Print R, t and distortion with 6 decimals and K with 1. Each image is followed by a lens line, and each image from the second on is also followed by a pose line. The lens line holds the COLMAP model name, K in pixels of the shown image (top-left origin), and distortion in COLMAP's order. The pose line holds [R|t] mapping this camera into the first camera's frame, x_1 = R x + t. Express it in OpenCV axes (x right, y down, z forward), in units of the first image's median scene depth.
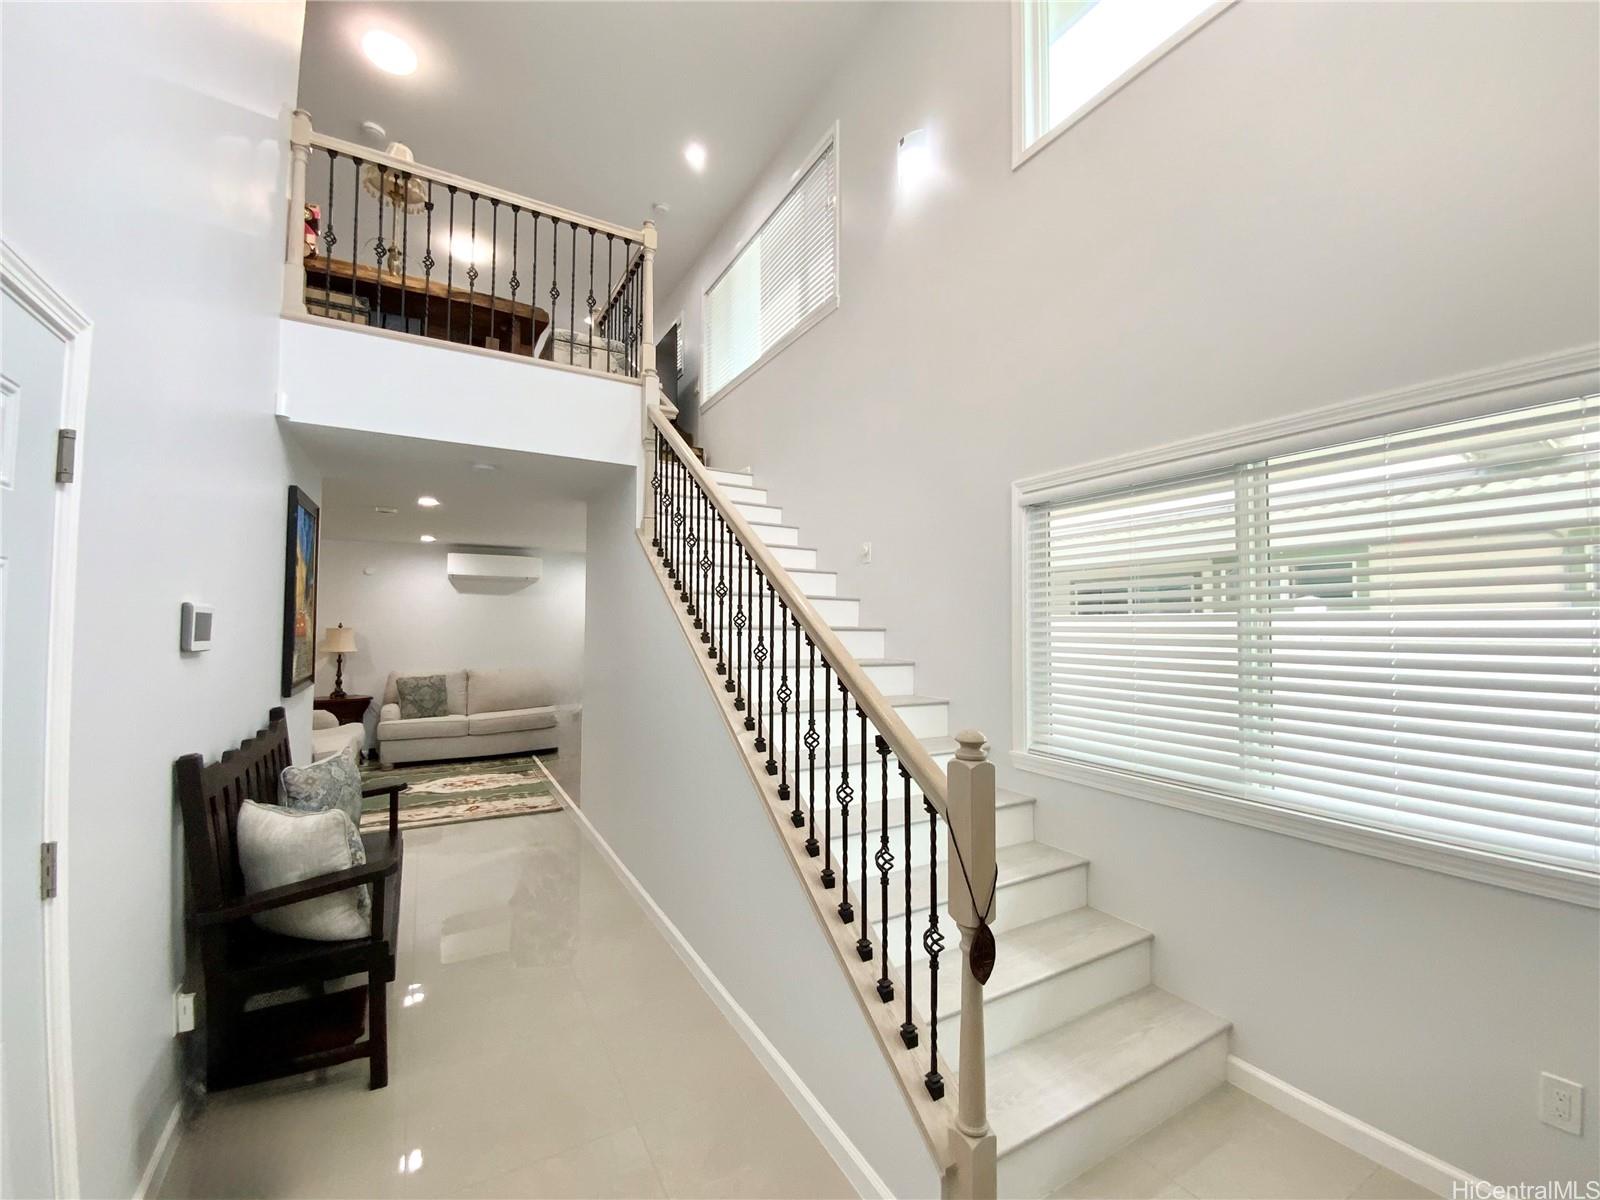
lens RADIAL K [[653.7, 0, 800.0], [0, 653.7, 600.0], [0, 0, 1]] dist [0.025539, -0.021684]
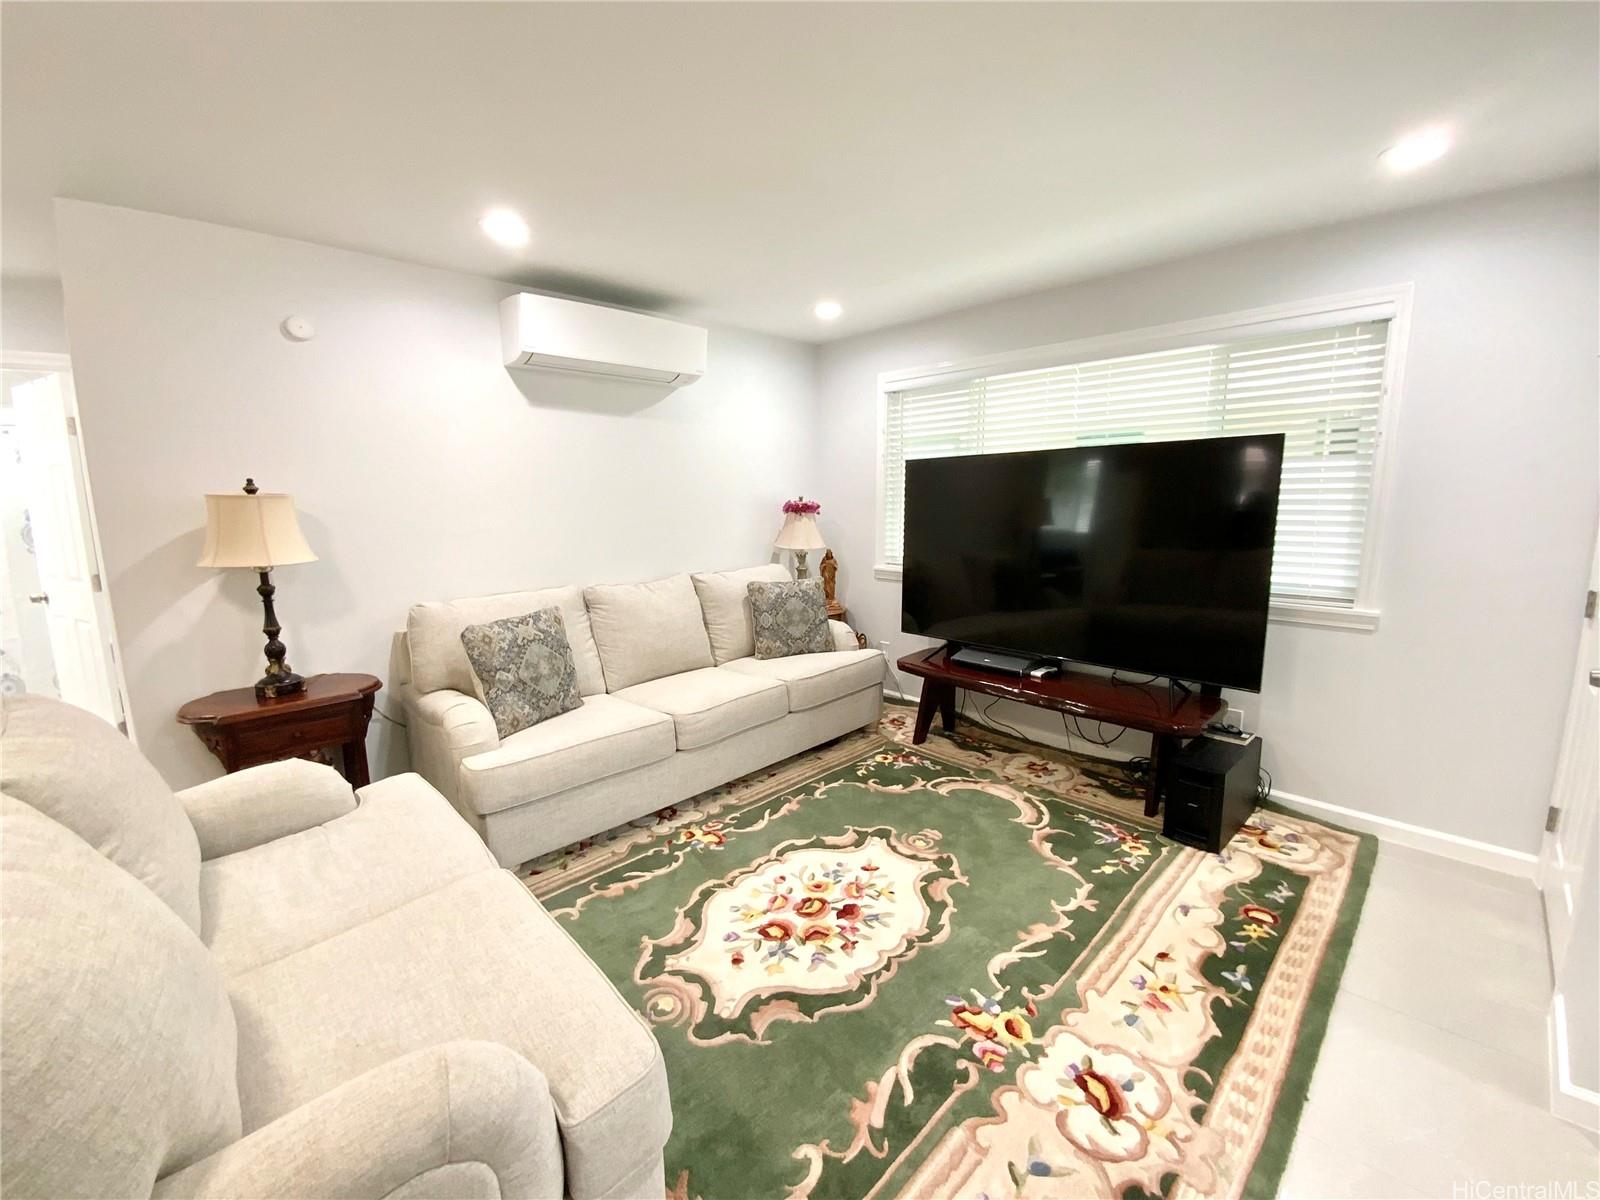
lens RADIAL K [[653.7, 0, 800.0], [0, 653.7, 600.0], [0, 0, 1]] dist [0.025539, -0.021684]
pose [[0.967388, -0.063773, 0.245138, -0.512741], [0.012690, 0.978774, 0.204551, 0.029829], [-0.252980, -0.194770, 0.947663, 0.599563]]
